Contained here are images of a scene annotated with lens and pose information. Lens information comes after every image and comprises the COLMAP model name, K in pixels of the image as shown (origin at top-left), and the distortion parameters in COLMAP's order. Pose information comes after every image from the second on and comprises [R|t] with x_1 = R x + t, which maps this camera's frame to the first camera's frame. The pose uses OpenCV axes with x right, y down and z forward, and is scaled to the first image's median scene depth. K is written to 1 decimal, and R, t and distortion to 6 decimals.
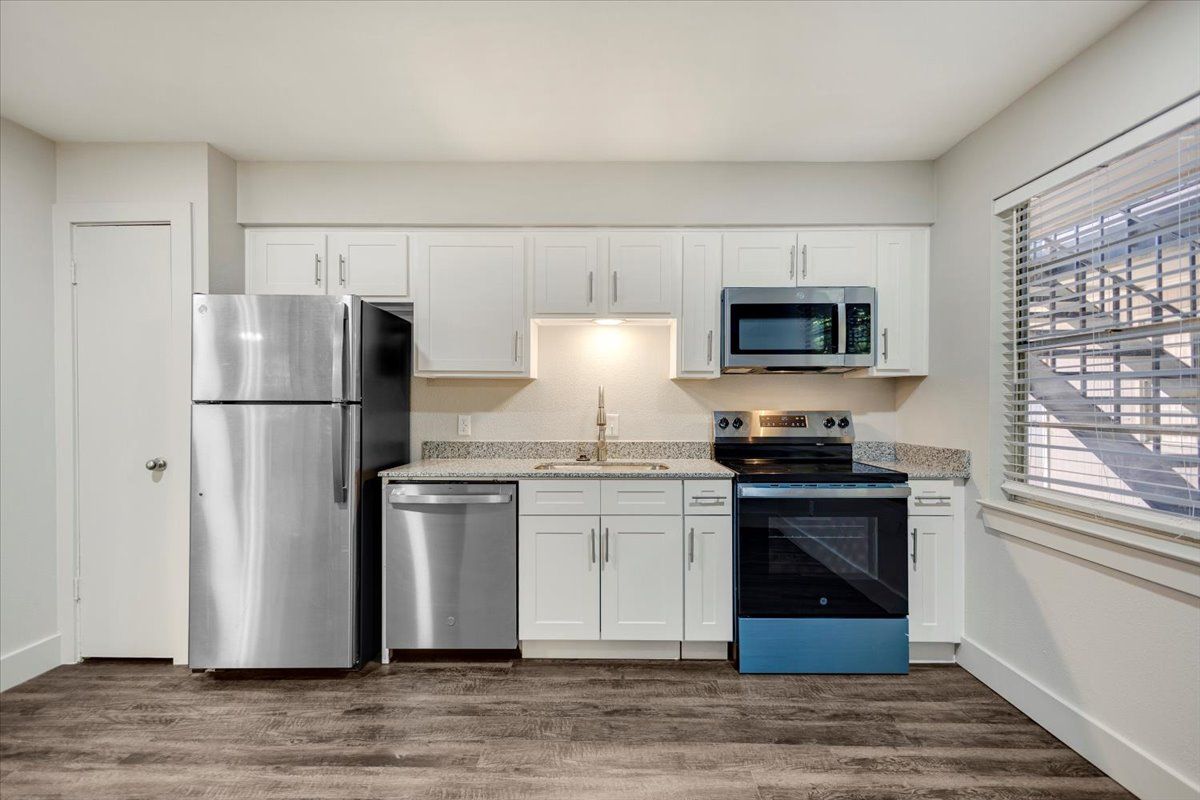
lens RADIAL K [[561.7, 0, 598.2], [0, 561.7, 400.8], [0, 0, 1]] dist [0.006077, -0.001453]
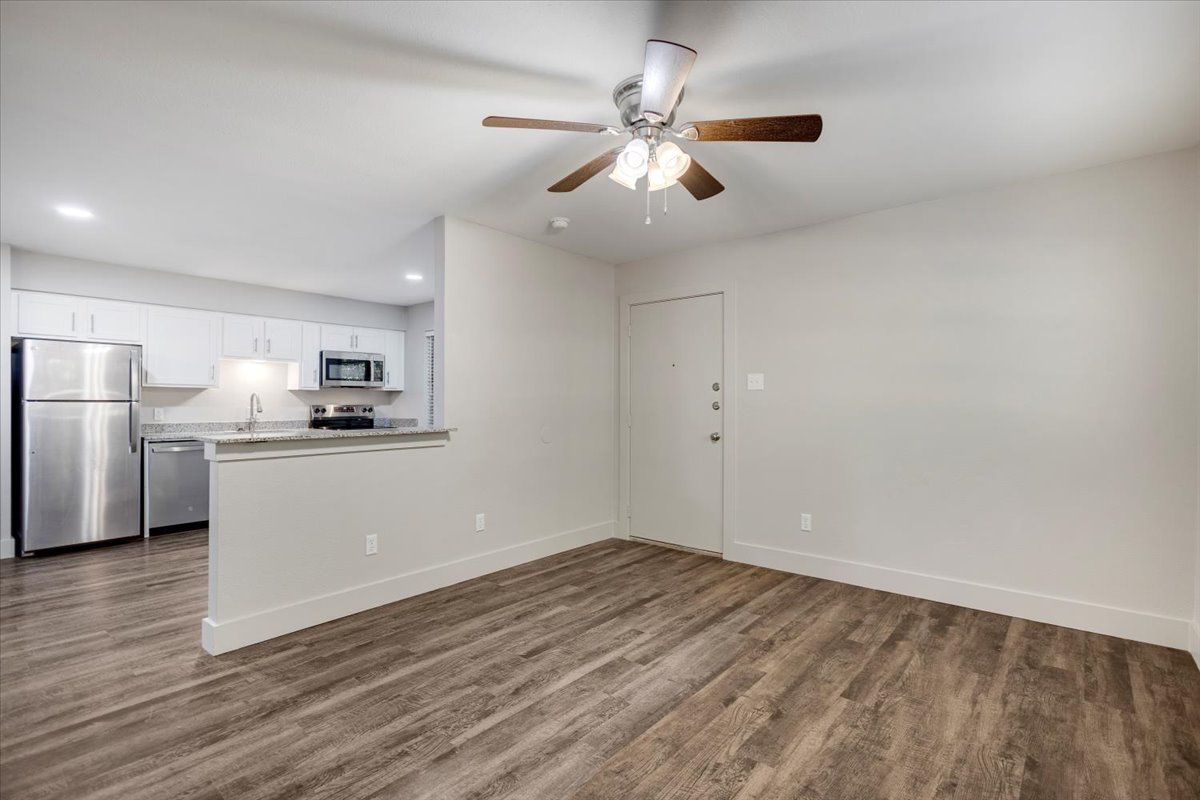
lens RADIAL K [[561.7, 0, 598.2], [0, 561.7, 400.8], [0, 0, 1]] dist [0.006077, -0.001453]
pose [[0.639222, 0.002442, 0.769018, -0.866085], [-0.005812, 0.999982, 0.001655, -0.009446], [-0.769000, -0.005528, 0.639225, -1.397621]]
